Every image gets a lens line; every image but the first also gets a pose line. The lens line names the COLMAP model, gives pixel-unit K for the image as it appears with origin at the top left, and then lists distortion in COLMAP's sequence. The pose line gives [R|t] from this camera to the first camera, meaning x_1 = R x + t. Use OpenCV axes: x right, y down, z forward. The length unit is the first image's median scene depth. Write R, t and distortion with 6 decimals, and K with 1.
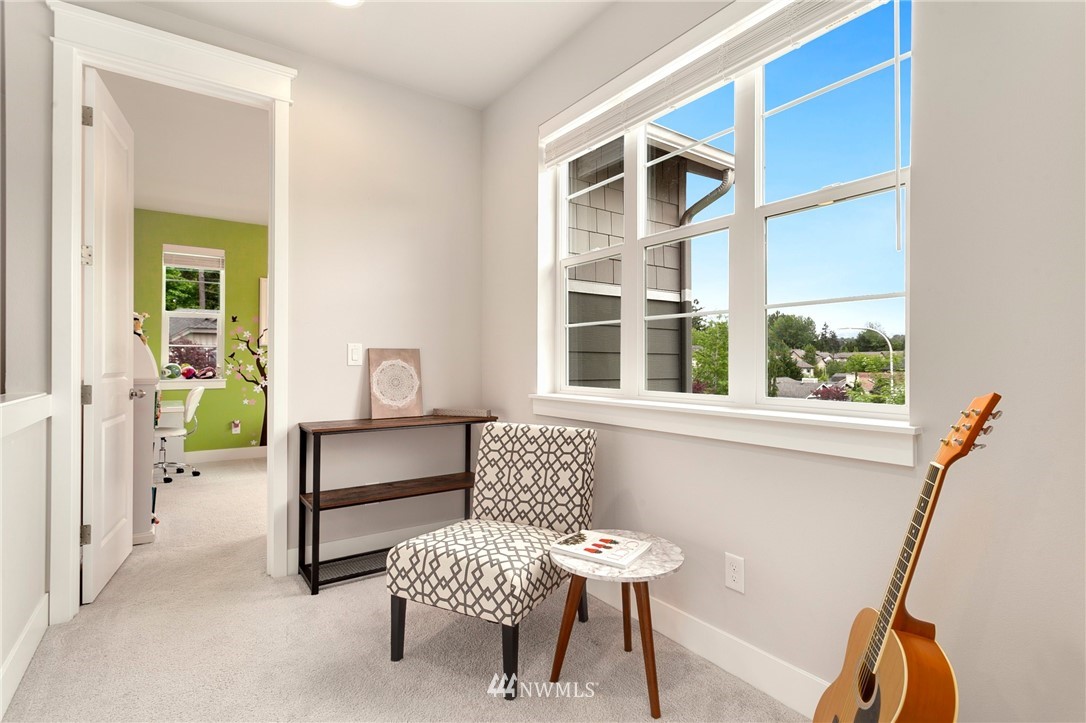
lens RADIAL K [[539.3, 0, 545.4], [0, 539.3, 362.1], [0, 0, 1]] dist [0.004606, 0.000602]
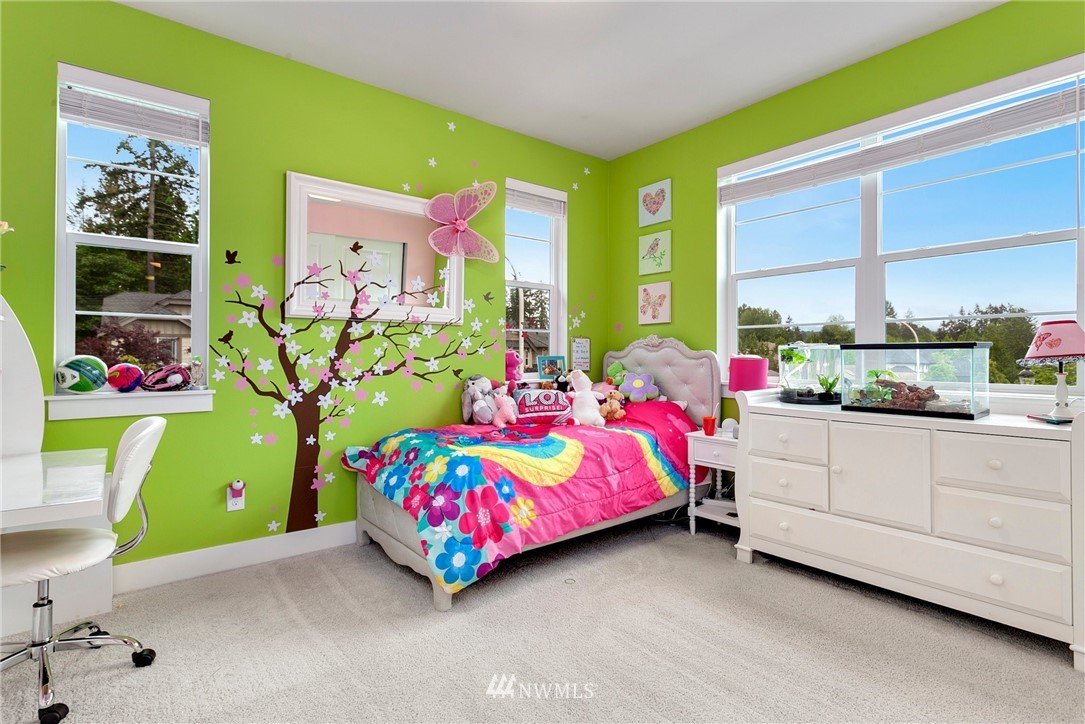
lens RADIAL K [[538.8, 0, 540.3], [0, 538.8, 357.7], [0, 0, 1]] dist [0.004606, 0.000602]
pose [[0.998296, 0.001477, 0.058326, -0.345574], [-0.001886, 0.999974, 0.006954, 0.000734], [-0.058315, -0.007052, 0.998273, 0.536095]]
